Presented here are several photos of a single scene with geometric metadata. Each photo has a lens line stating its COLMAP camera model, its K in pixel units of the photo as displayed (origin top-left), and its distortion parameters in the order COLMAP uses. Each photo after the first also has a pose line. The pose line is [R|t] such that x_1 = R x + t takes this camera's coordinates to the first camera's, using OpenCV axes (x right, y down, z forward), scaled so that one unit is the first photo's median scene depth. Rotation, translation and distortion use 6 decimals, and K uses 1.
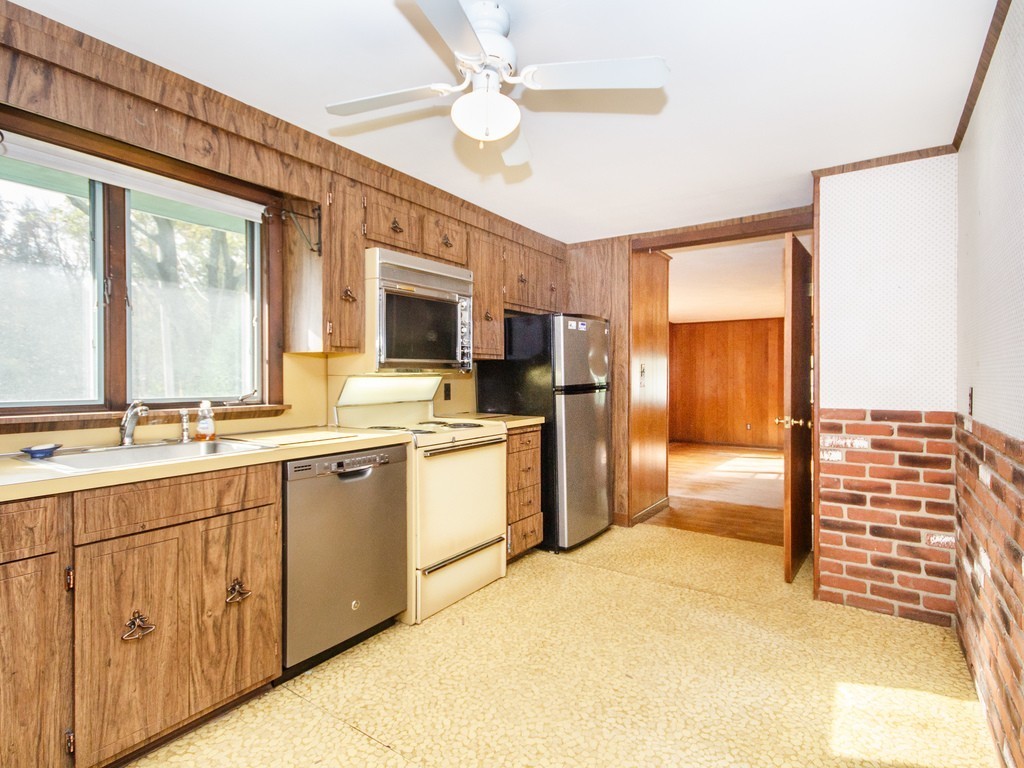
lens RADIAL K [[529.7, 0, 512.4], [0, 529.7, 379.4], [0, 0, 1]] dist [0.023993, 0.000144]
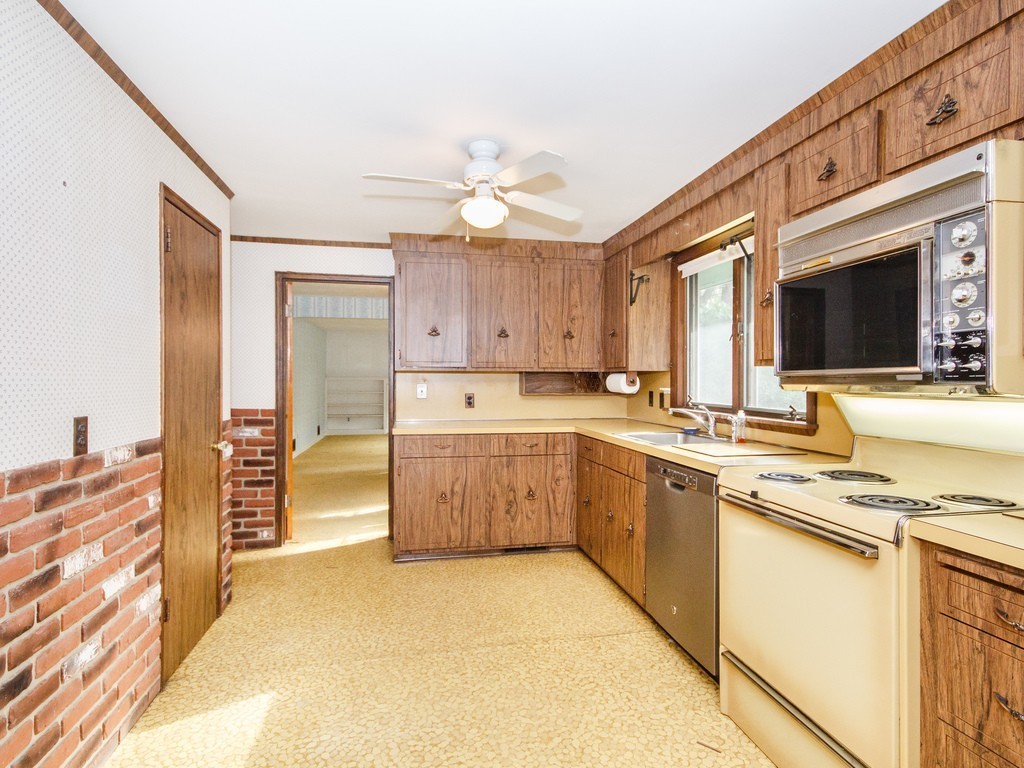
lens RADIAL K [[529.7, 0, 512.4], [0, 529.7, 379.4], [0, 0, 1]] dist [0.023993, 0.000144]
pose [[-0.697909, 0.000379, -0.716186, 0.580736], [-0.006913, 0.999950, 0.007266, -0.030589], [0.716153, 0.010022, -0.697871, 1.280534]]
